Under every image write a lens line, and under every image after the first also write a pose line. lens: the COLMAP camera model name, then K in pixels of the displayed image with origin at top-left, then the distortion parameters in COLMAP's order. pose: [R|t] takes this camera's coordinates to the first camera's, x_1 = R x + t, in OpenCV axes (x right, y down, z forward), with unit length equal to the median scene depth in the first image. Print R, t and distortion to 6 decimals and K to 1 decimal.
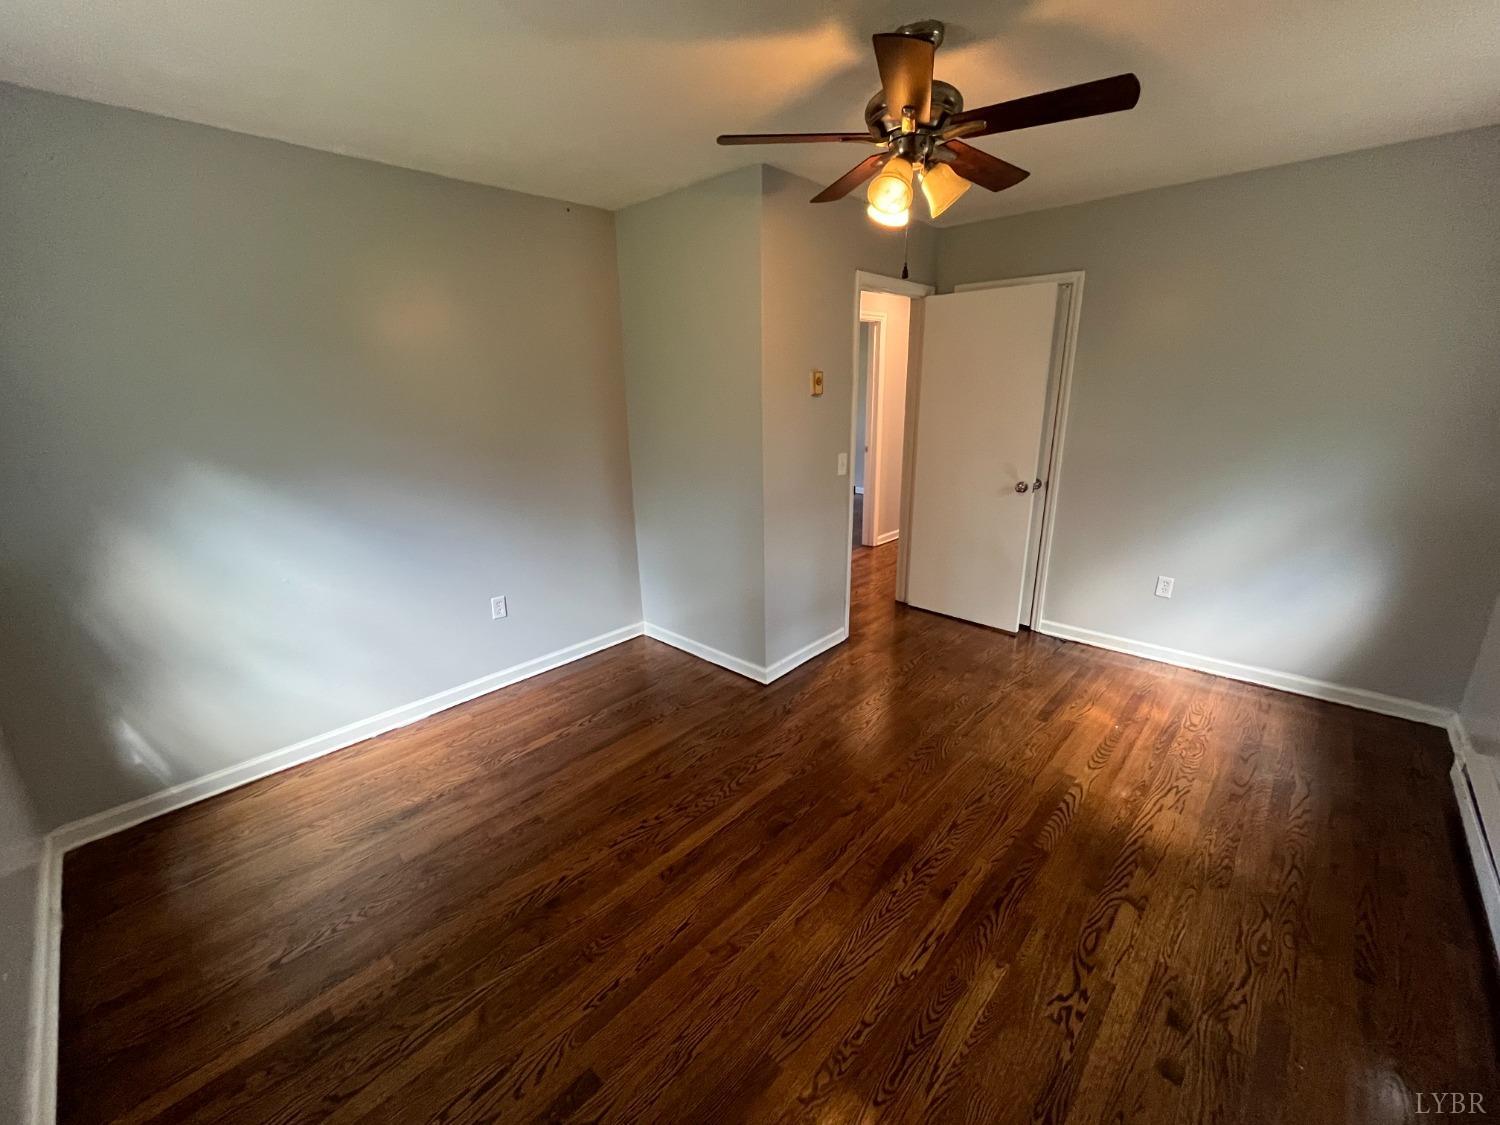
lens RADIAL K [[611.7, 0, 750.0], [0, 611.7, 562.5], [0, 0, 1]] dist [-0.000528, -0.000064]
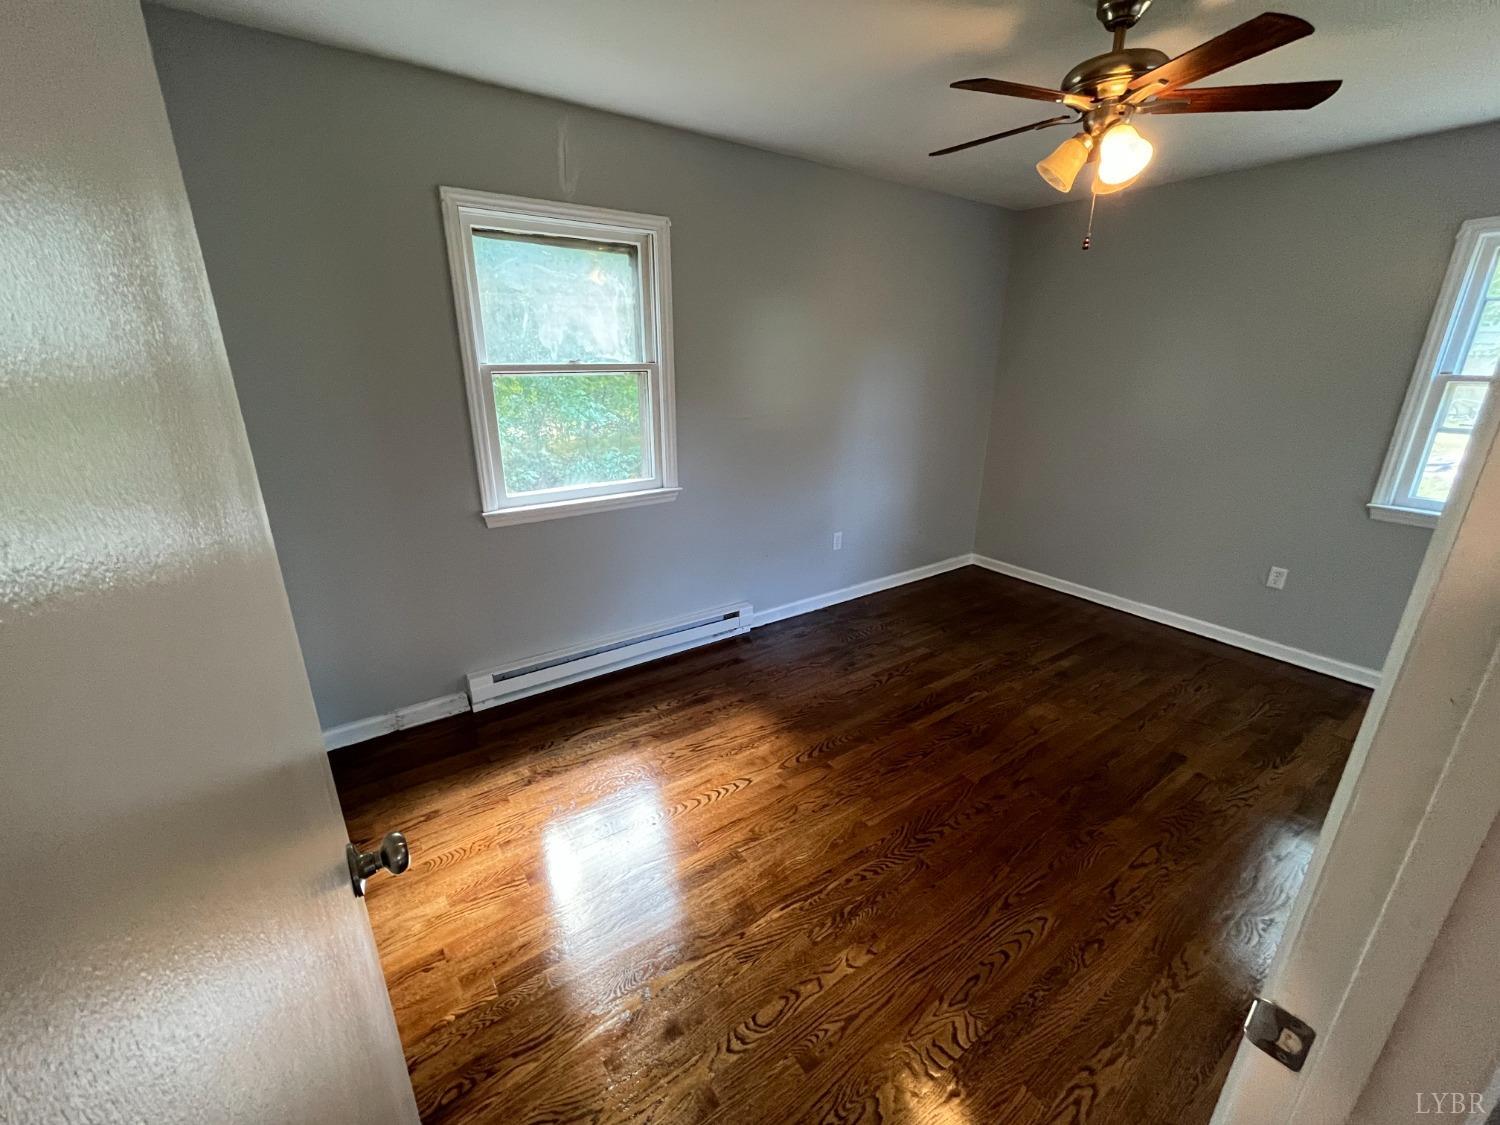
lens RADIAL K [[611.7, 0, 750.0], [0, 611.7, 562.5], [0, 0, 1]] dist [-0.000528, -0.000064]
pose [[-0.979734, -0.052909, 0.193188, 0.499027], [0.068372, 0.818217, 0.570829, -0.573088], [-0.188272, 0.572469, -0.798018, 1.938230]]
